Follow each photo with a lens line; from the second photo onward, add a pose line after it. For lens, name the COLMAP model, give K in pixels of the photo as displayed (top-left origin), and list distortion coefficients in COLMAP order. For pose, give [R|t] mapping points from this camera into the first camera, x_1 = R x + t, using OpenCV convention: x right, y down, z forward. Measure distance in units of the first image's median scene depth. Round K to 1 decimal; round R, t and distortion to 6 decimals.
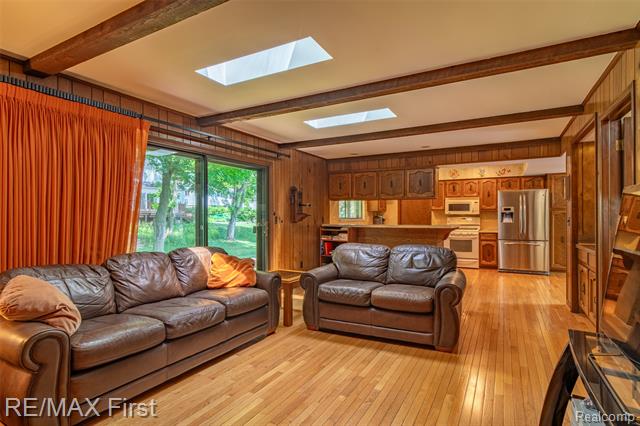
lens RADIAL K [[333.6, 0, 321.4], [0, 333.6, 214.2], [0, 0, 1]] dist [-0.001473, 0.001107]
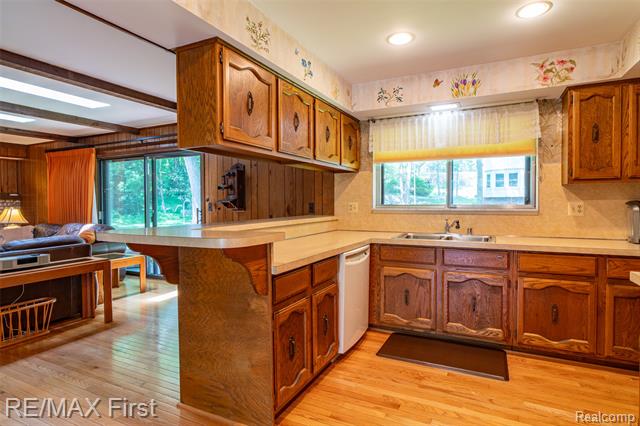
lens RADIAL K [[333.6, 0, 326.8], [0, 333.6, 208.9], [0, 0, 1]] dist [-0.001473, 0.001107]
pose [[0.043968, 0.021631, -0.998799, 0.530602], [0.012275, 0.999678, 0.022190, 0.005154], [0.998958, -0.013235, 0.043688, 0.899393]]
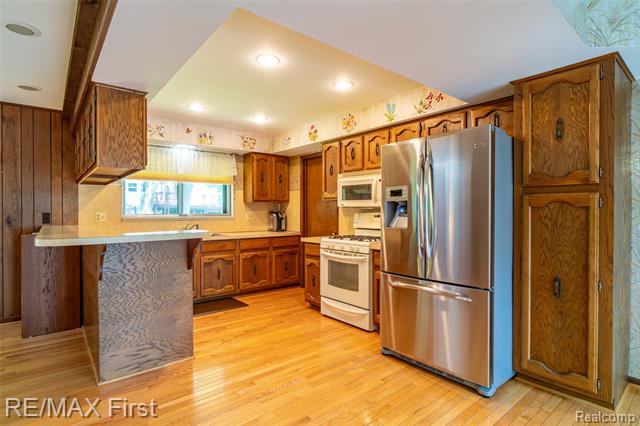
lens RADIAL K [[333.6, 0, 325.7], [0, 333.6, 212.9], [0, 0, 1]] dist [-0.001473, 0.001107]
pose [[0.931969, 0.000789, -0.362537, 0.574212], [0.004064, 0.999912, 0.012624, 0.002462], [0.362515, -0.013239, 0.931884, 0.572655]]
